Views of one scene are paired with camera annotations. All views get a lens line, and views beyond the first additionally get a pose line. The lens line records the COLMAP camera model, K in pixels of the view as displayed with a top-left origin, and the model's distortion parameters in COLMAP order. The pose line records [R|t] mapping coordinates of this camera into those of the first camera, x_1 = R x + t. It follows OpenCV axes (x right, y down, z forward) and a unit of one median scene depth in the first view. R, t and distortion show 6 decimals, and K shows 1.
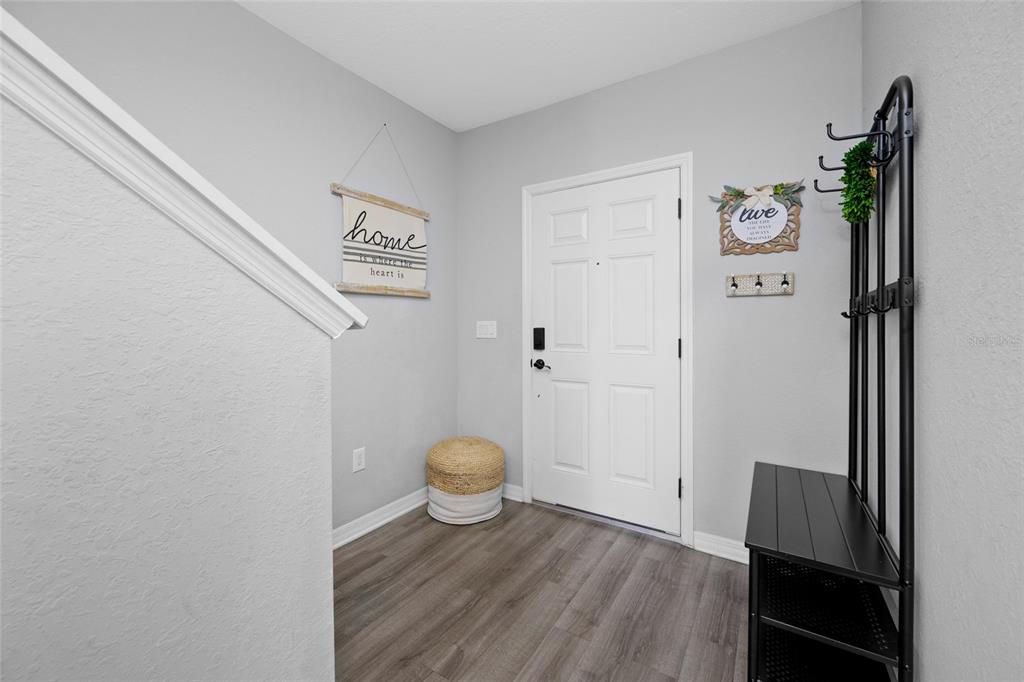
lens RADIAL K [[414.6, 0, 506.0], [0, 414.6, 339.1], [0, 0, 1]] dist [-0.001304, -0.000093]
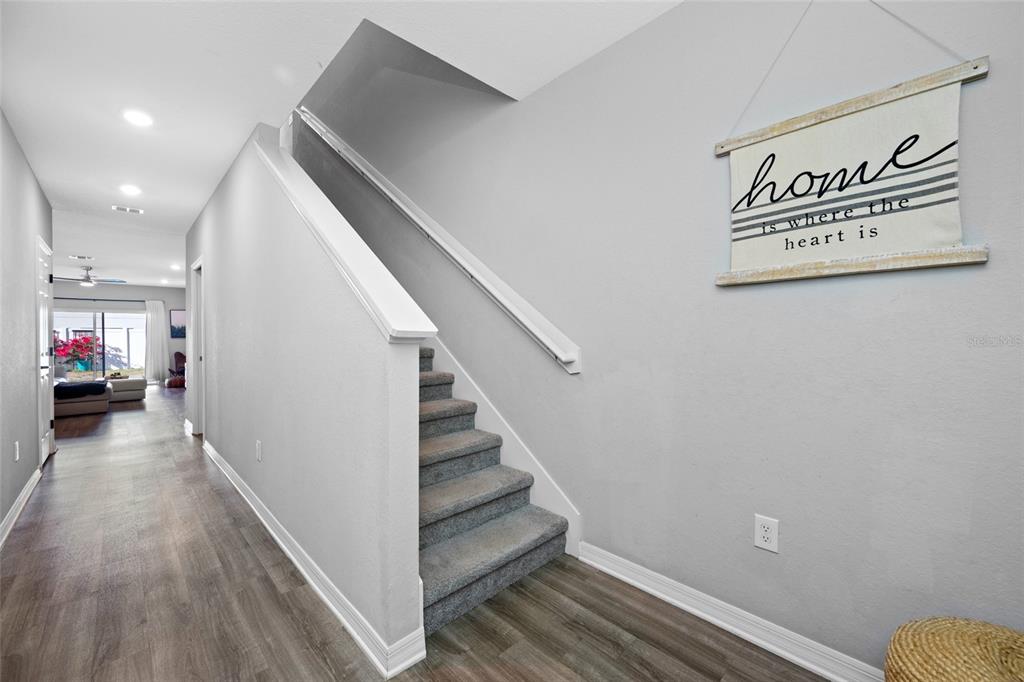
lens RADIAL K [[414.6, 0, 506.0], [0, 414.6, 339.1], [0, 0, 1]] dist [-0.001304, -0.000093]
pose [[-0.249007, 0.021190, -0.968270, 0.403524], [-0.020882, 0.999411, 0.027241, -0.030126], [0.968276, 0.027002, -0.248418, 0.785483]]
